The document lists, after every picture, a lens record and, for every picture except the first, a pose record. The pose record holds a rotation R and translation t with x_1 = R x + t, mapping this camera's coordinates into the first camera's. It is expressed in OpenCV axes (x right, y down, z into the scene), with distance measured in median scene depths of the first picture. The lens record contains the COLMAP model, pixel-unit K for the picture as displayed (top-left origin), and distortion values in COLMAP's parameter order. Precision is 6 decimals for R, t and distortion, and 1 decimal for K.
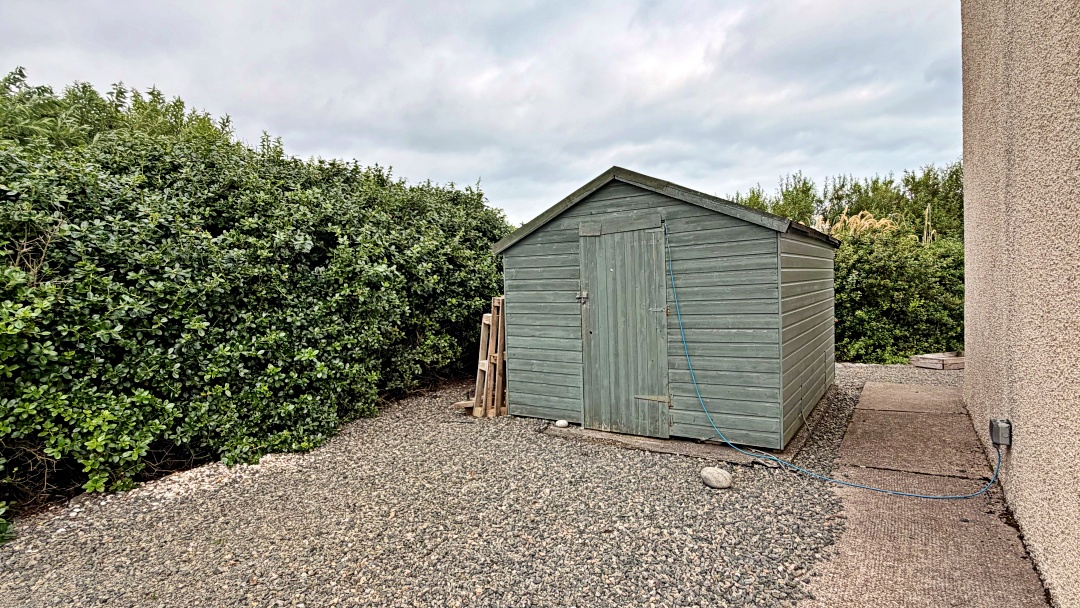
lens RADIAL K [[546.8, 0, 544.4], [0, 546.8, 301.3], [0, 0, 1]] dist [-0.002273, 0.002539]
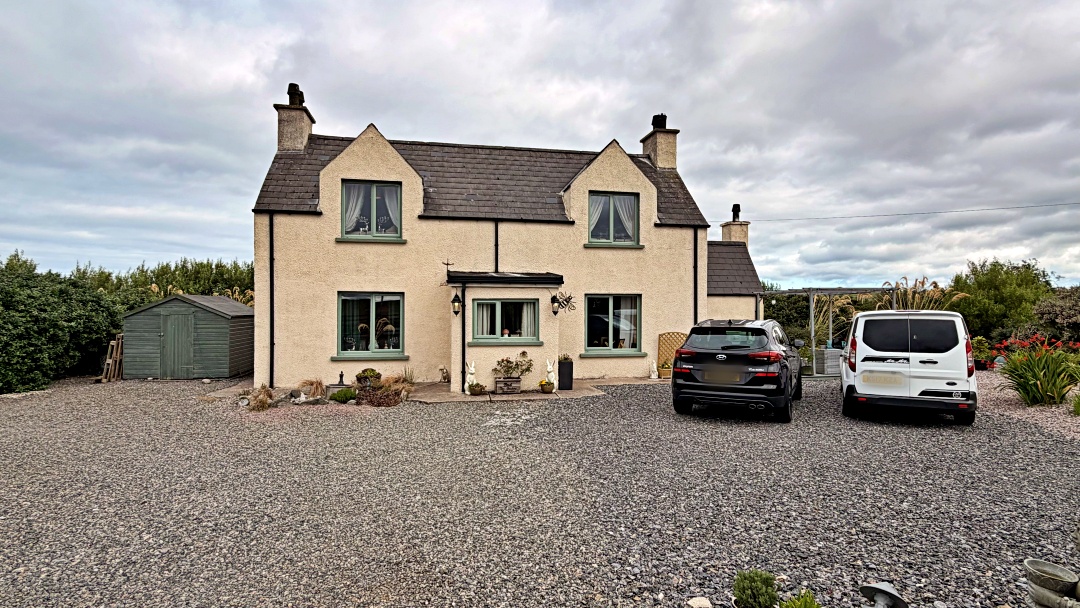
lens RADIAL K [[546.8, 0, 539.0], [0, 546.8, 305.6], [0, 0, 1]] dist [-0.002273, 0.002539]
pose [[0.712603, 0.040881, 0.700375, -0.536436], [-0.007778, 0.998700, -0.050381, -0.032319], [-0.701524, 0.030454, 0.711995, -2.479802]]
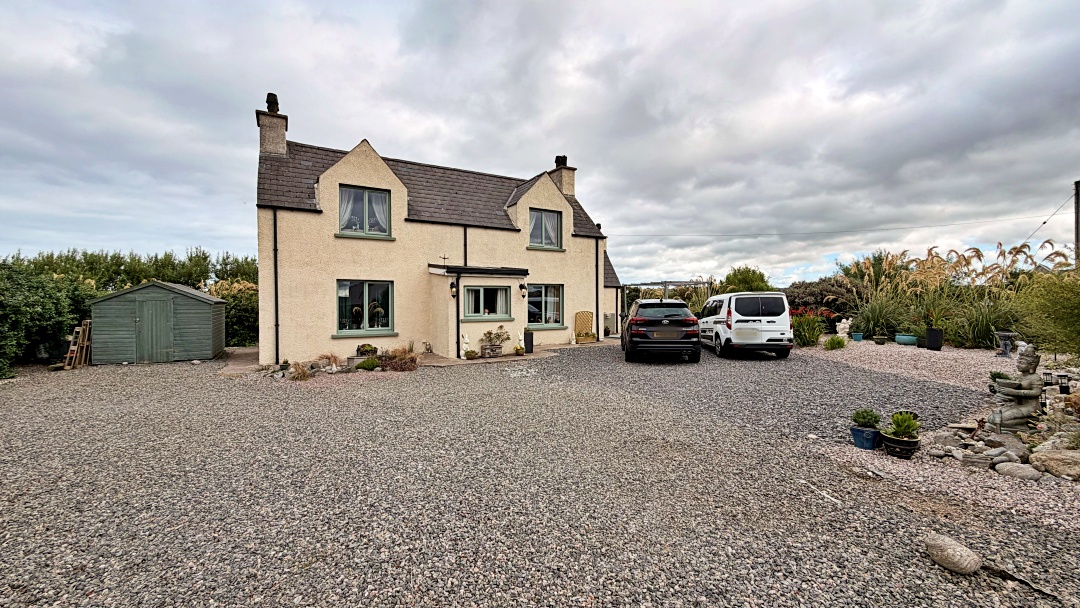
lens RADIAL K [[430.8, 0, 535.2], [0, 430.8, 315.8], [0, 0, 1]] dist [0.002546, -0.000657]
pose [[0.437681, 0.004011, 0.899122, -1.088961], [0.013276, 0.999852, -0.010923, 0.021441], [-0.899032, 0.016717, 0.437563, -1.999204]]
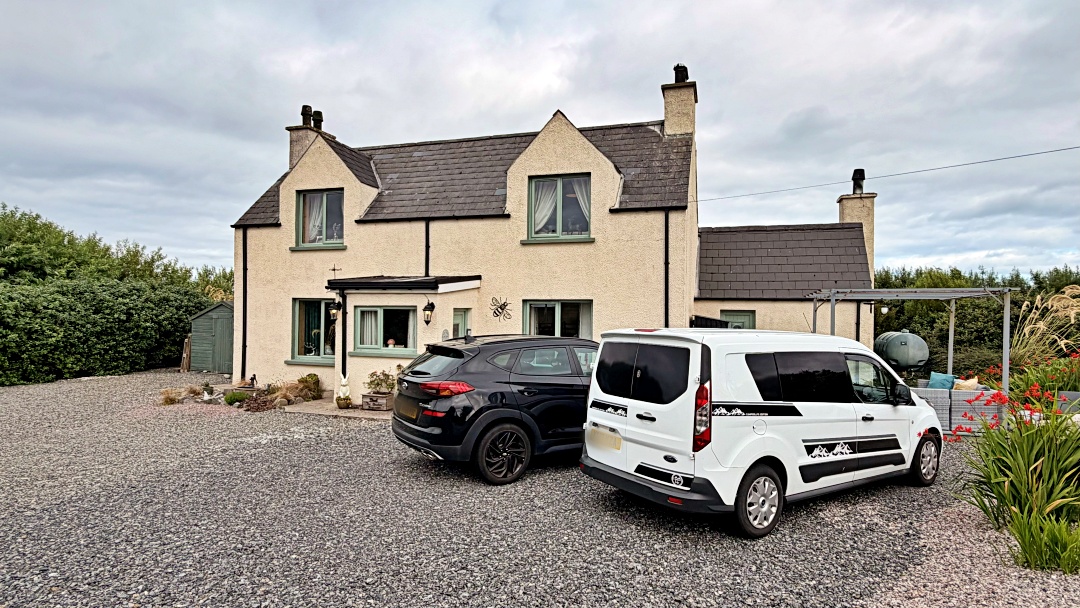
lens RADIAL K [[590.7, 0, 525.3], [0, 590.7, 296.3], [0, 0, 1]] dist [0.021588, 0.002710]
pose [[0.965678, 0.051752, 0.254533, 0.989280], [-0.037833, 0.997524, -0.059282, -0.101524], [-0.256970, 0.047618, 0.965245, -3.113529]]
